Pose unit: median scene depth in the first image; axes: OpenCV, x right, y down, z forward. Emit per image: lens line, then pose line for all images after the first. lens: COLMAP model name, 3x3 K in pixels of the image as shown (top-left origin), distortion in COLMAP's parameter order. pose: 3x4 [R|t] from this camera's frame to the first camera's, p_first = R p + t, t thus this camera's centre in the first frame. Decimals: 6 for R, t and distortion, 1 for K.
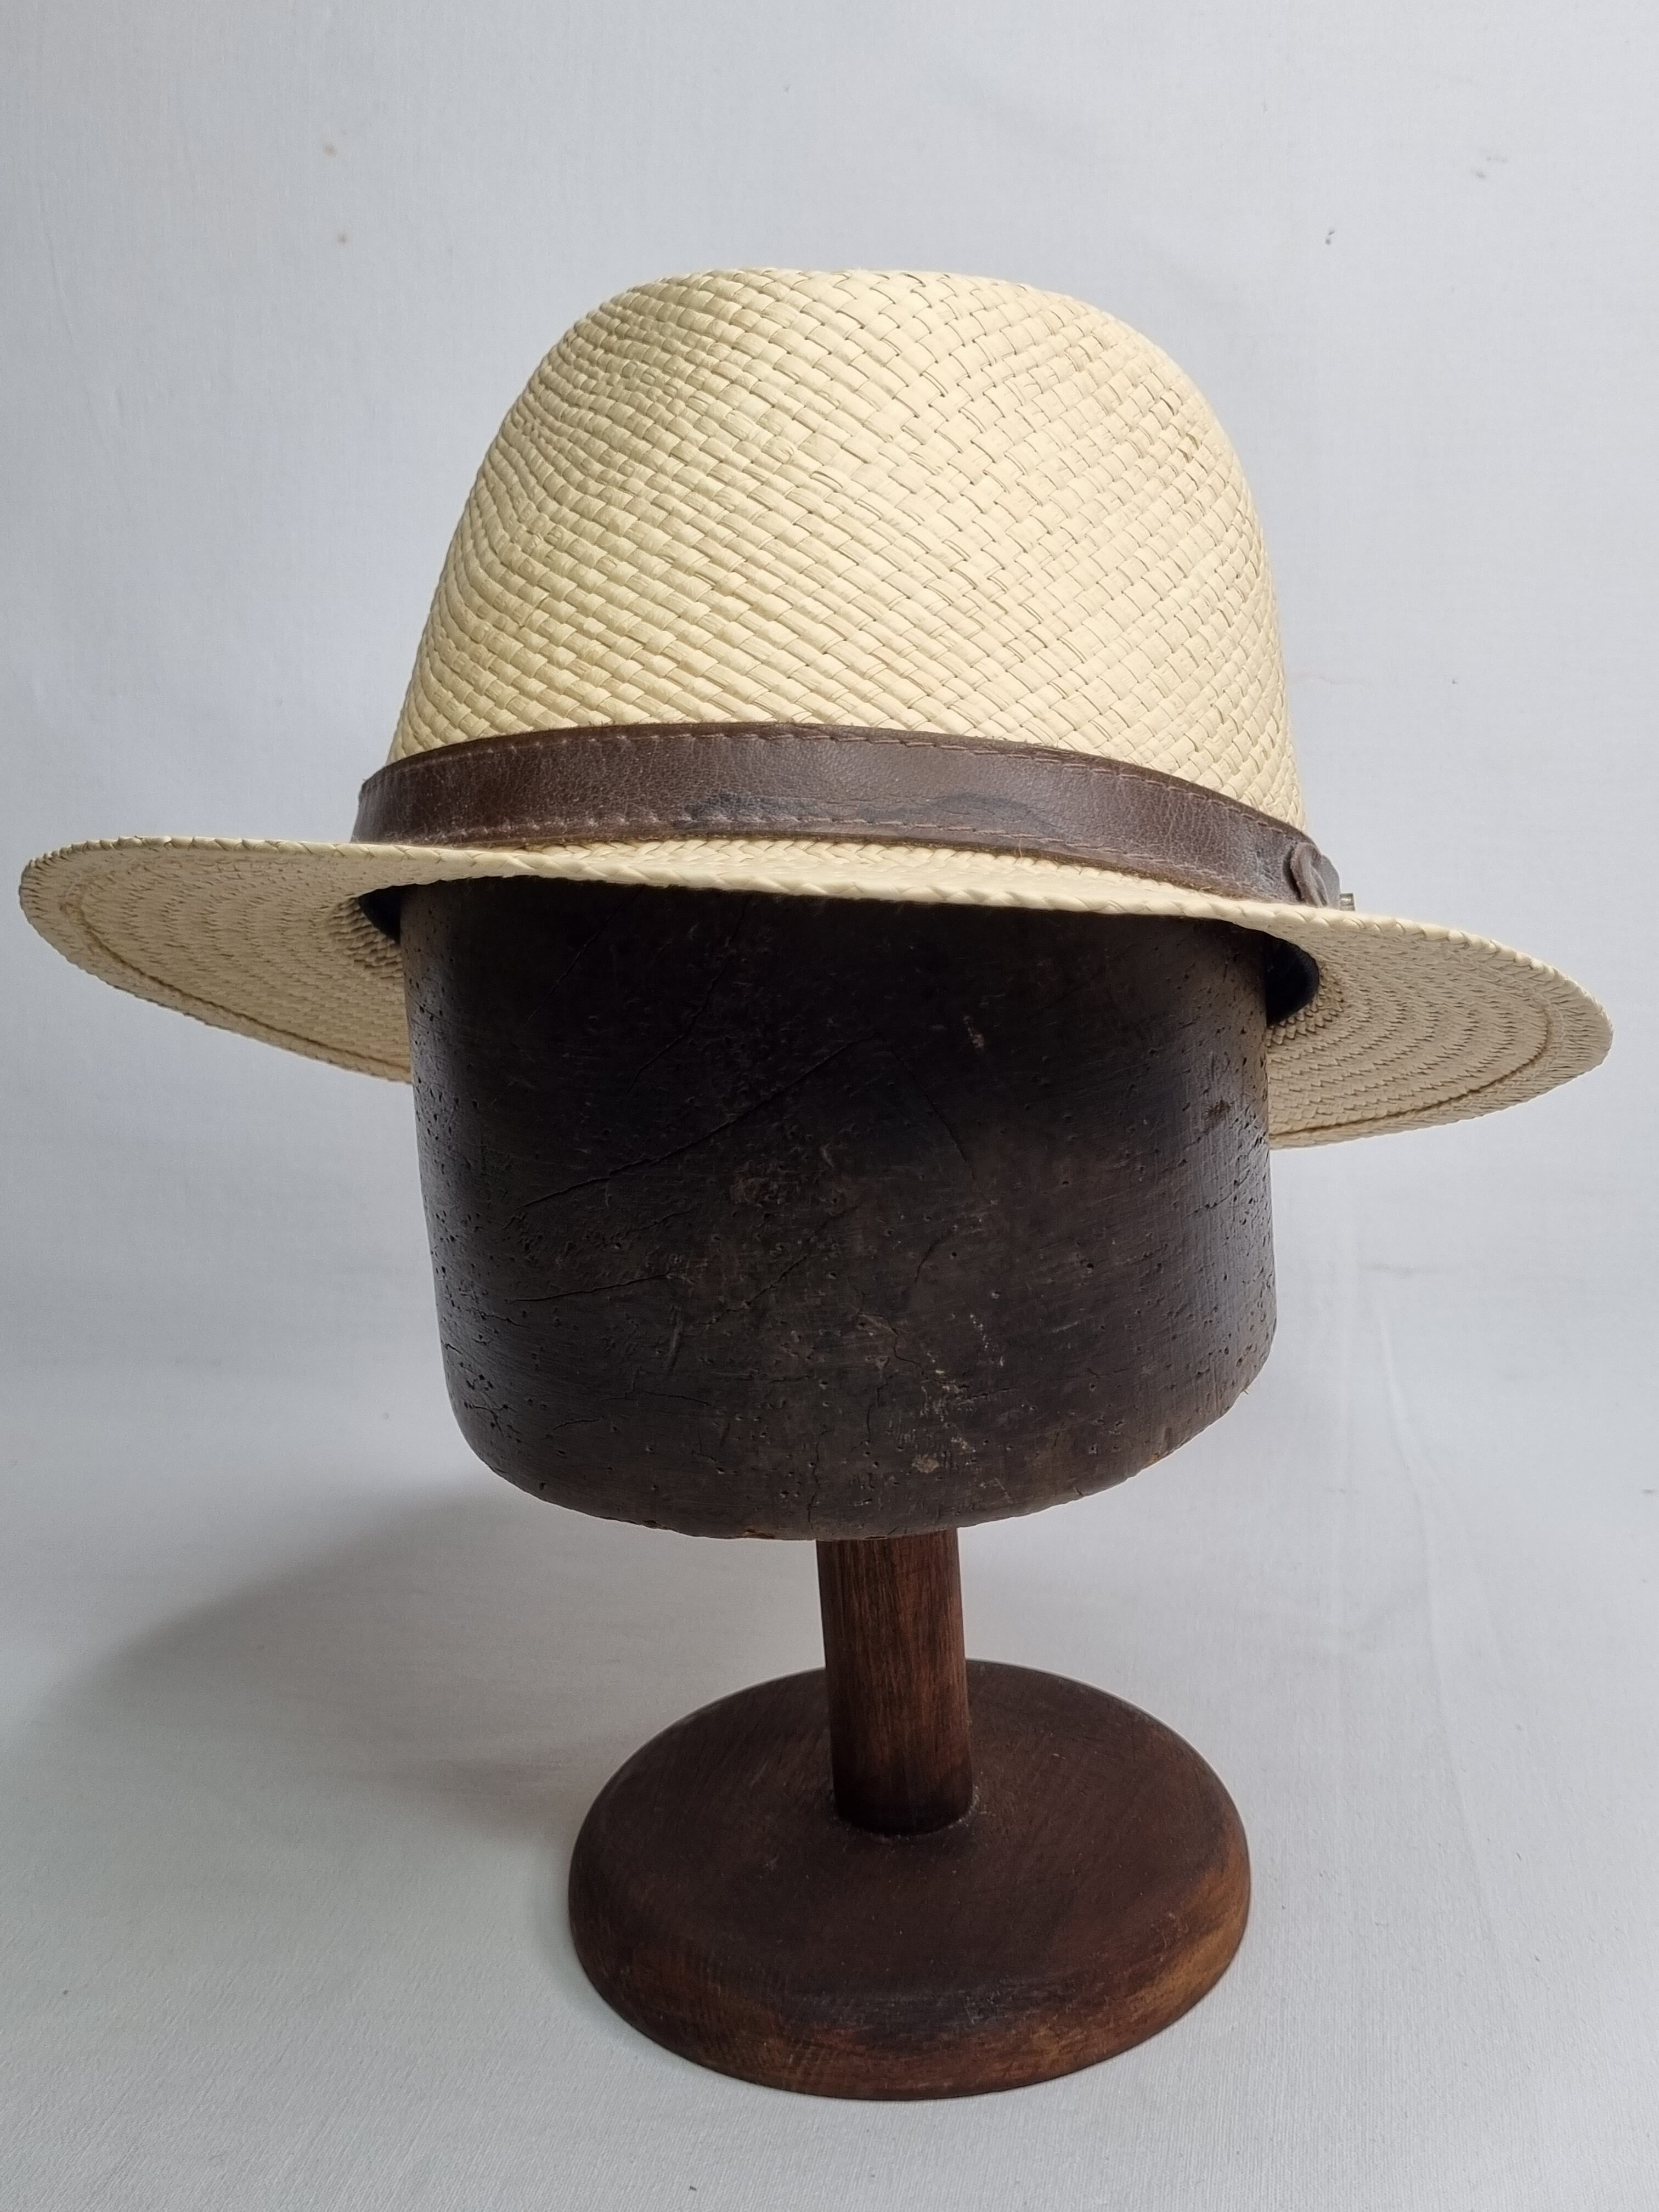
lens RADIAL K [[2368.7, 0, 829.5], [0, 2368.7, 1106.0], [0, 0, 1]] dist [0.007586, -0.001696]
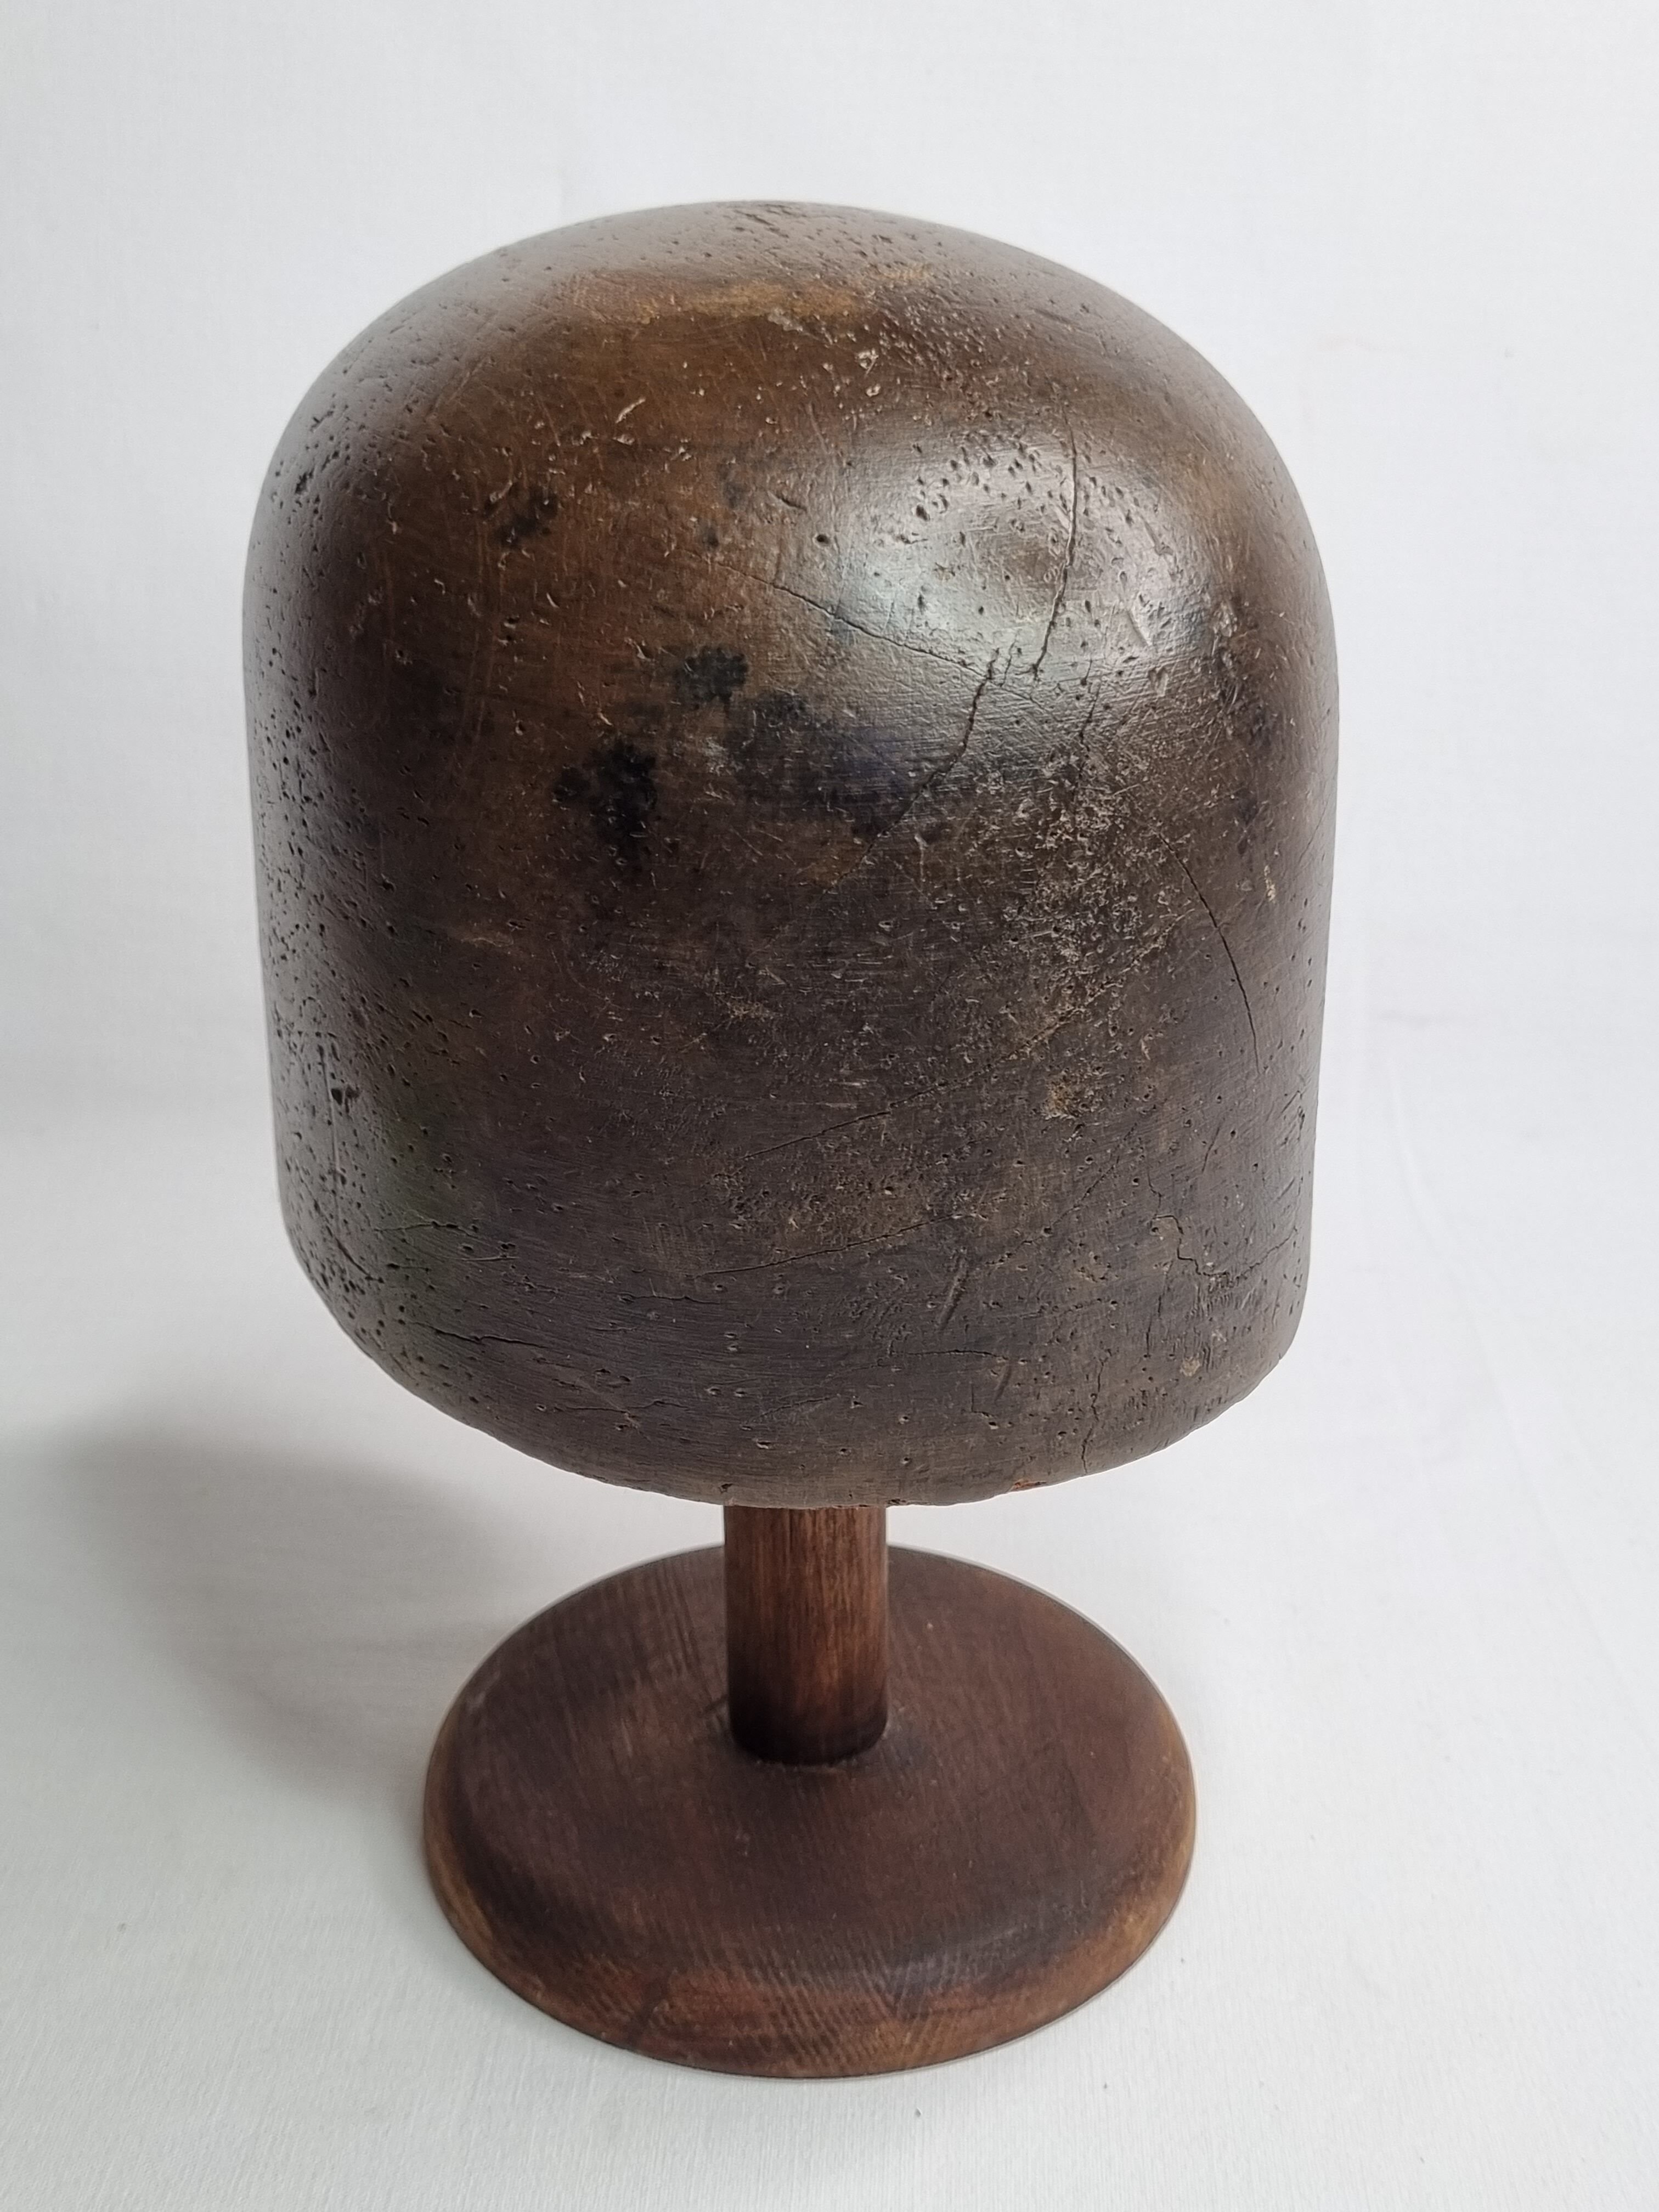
lens RADIAL K [[2719.6, 0, 821.0], [0, 2719.6, 1108.1], [0, 0, 1]] dist [0.019090, -0.025692]
pose [[0.845004, -0.165820, 0.508401, -0.573611], [0.095087, 0.982150, 0.162296, -0.122201], [-0.526238, -0.088799, 0.845688, 0.213280]]
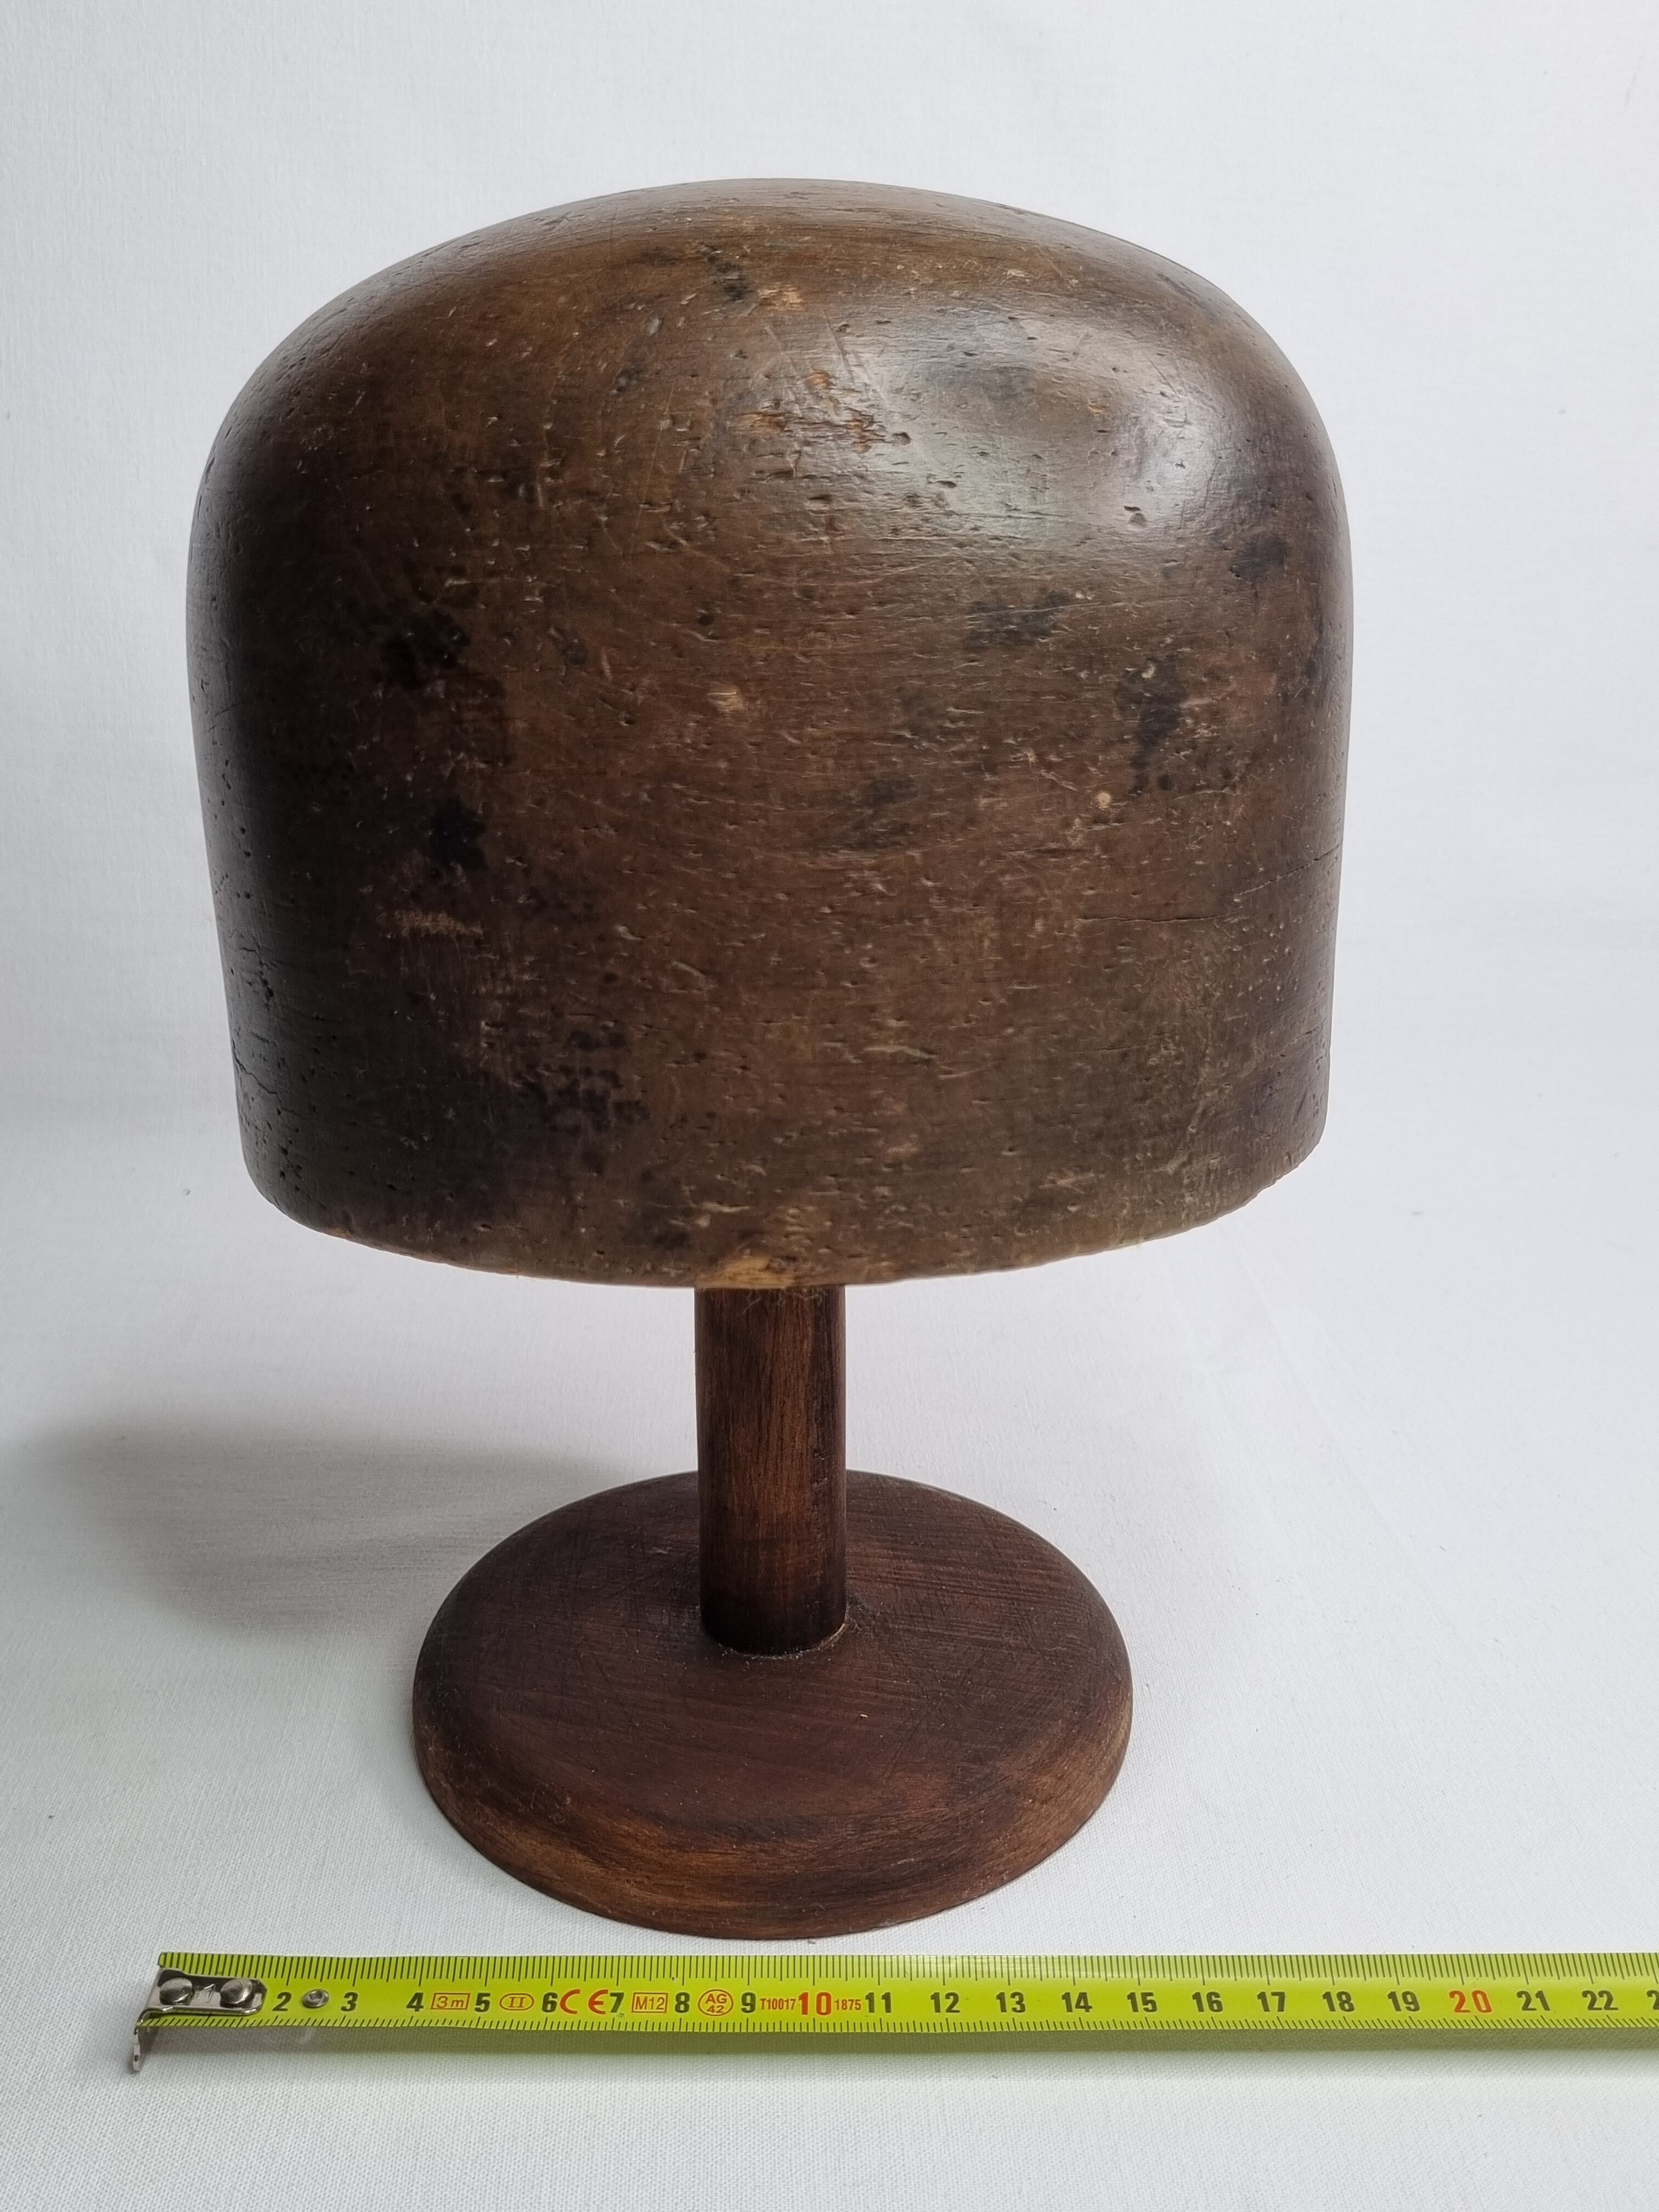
lens RADIAL K [[2255.6, 0, 865.0], [0, 2255.6, 1110.0], [0, 0, 1]] dist [0.010097, 0.024249]
pose [[0.141598, 0.393764, -0.908240, 1.019038], [-0.267201, 0.898632, 0.347942, -0.281665], [0.953181, 0.193415, 0.232458, 1.022211]]
